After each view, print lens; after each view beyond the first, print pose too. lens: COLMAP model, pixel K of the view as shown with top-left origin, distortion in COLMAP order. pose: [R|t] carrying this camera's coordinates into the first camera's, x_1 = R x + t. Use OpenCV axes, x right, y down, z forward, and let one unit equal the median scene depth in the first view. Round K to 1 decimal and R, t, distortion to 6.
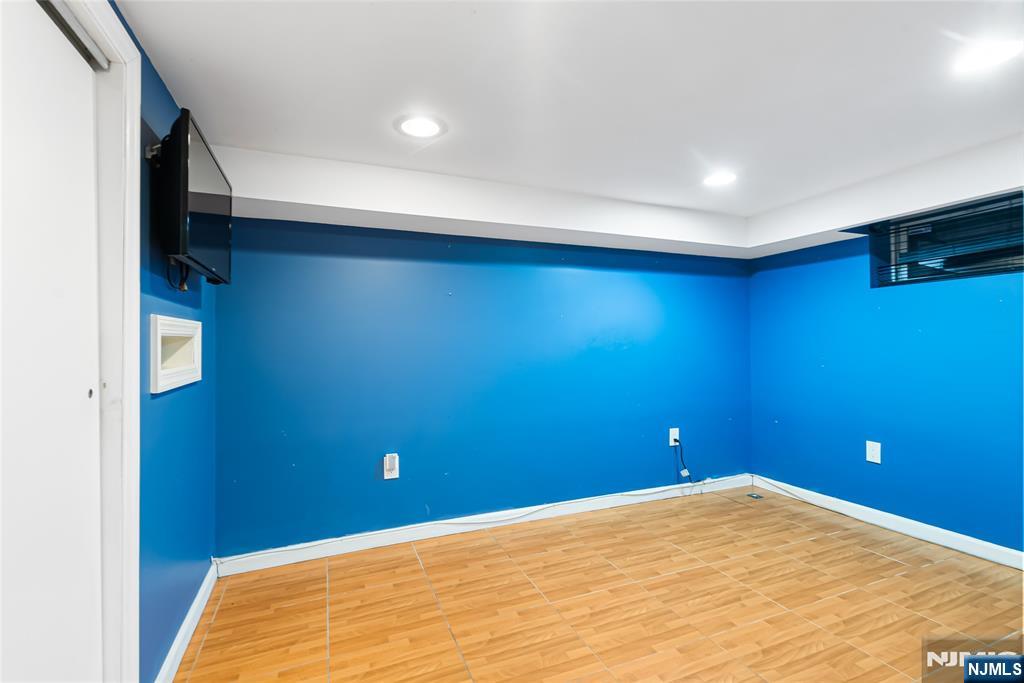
lens RADIAL K [[470.4, 0, 513.3], [0, 470.4, 328.4], [0, 0, 1]] dist [-0.021564, -0.000449]
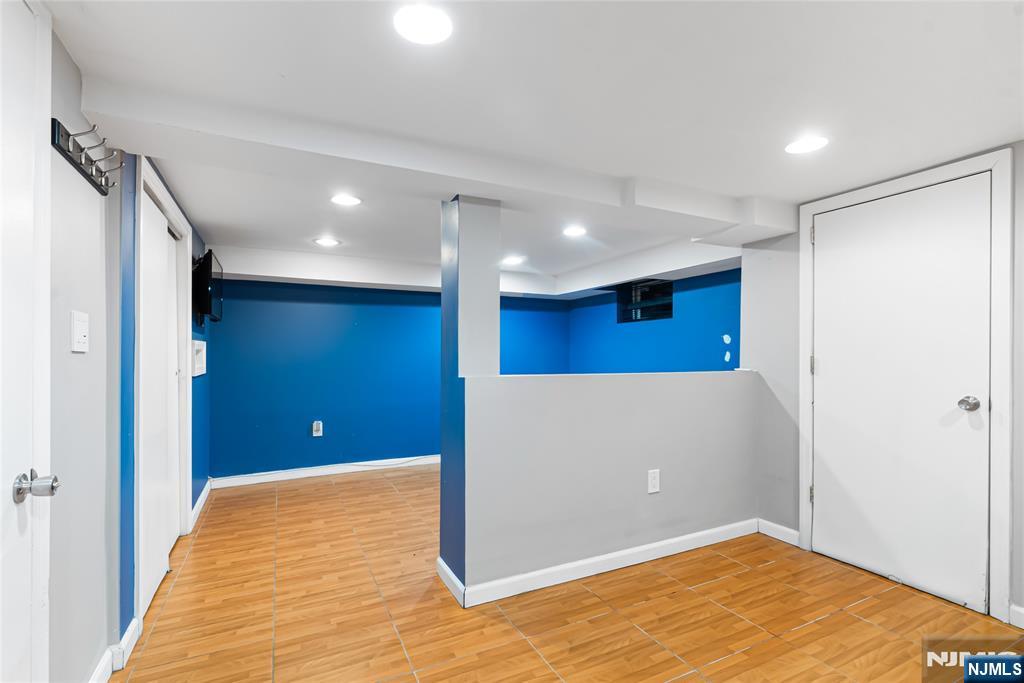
lens RADIAL K [[467.5, 0, 512.0], [0, 467.5, 341.5], [0, 0, 1]] dist [0.002225, -0.000245]
pose [[0.996123, 0.010008, 0.087400, 0.243522], [-0.010311, 0.999942, 0.003016, -0.021948], [-0.087365, -0.003905, 0.996169, -0.615871]]
